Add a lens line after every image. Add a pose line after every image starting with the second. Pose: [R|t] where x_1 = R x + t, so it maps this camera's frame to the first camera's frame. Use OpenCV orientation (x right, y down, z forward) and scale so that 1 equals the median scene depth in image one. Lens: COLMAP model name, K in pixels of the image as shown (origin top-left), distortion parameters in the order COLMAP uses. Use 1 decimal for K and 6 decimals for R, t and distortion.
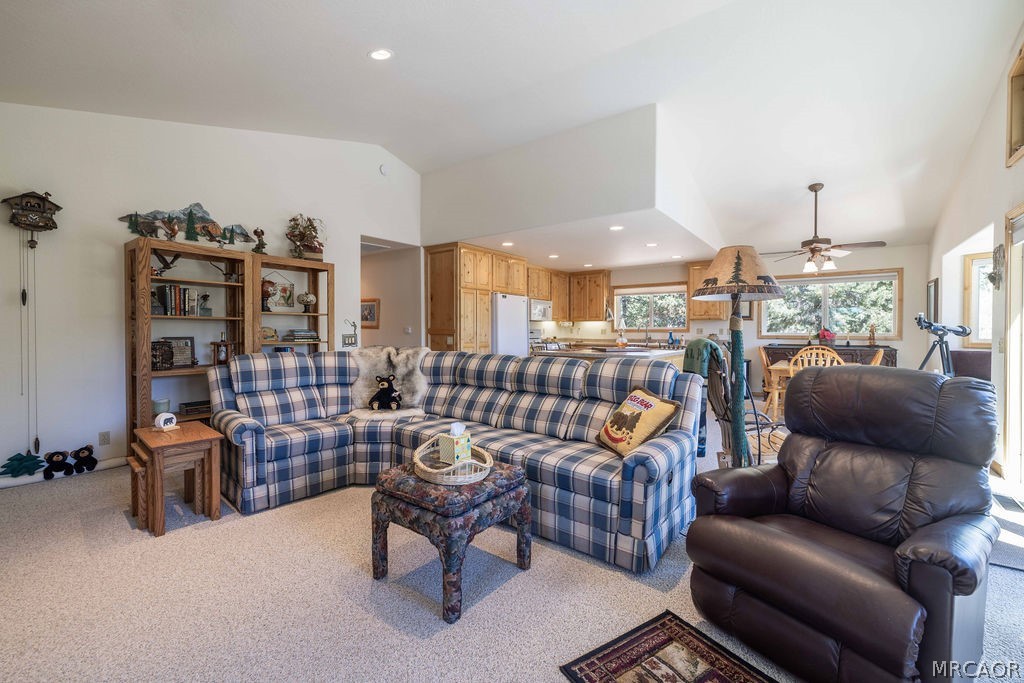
lens RADIAL K [[436.5, 0, 521.1], [0, 436.5, 333.3], [0, 0, 1]] dist [0.000548, 0.000523]
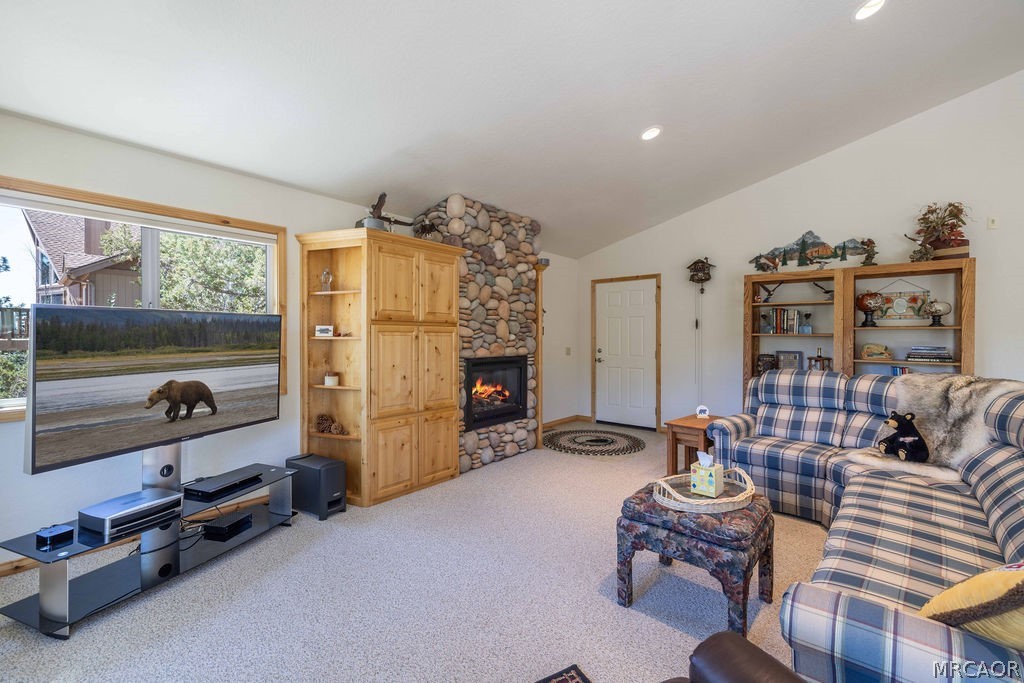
lens RADIAL K [[436.5, 0, 503.8], [0, 436.5, 336.6], [0, 0, 1]] dist [0.000548, 0.000523]
pose [[-0.089505, 0.002239, -0.995984, 0.270909], [-0.011203, 0.999932, 0.003255, -0.015416], [0.995923, 0.011449, -0.089474, 0.205151]]
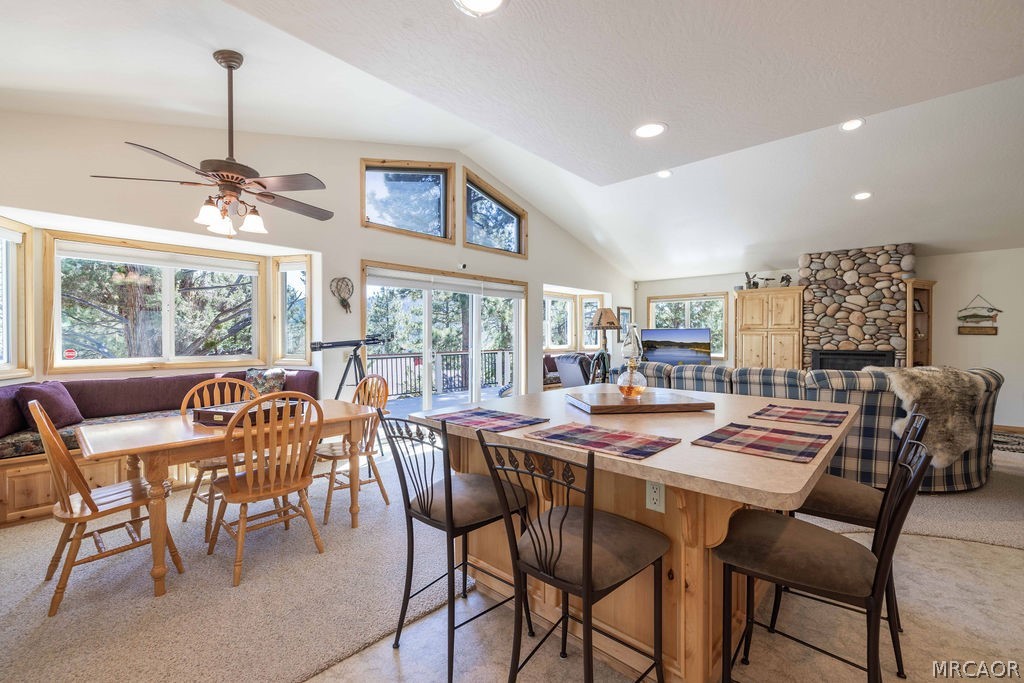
lens RADIAL K [[436.5, 0, 503.7], [0, 436.5, 340.3], [0, 0, 1]] dist [0.000548, 0.000523]
pose [[-0.993200, -0.000825, 0.116417, 0.265787], [0.001190, 0.999851, 0.017242, -0.022758], [-0.116414, 0.017263, -0.993051, 1.206700]]
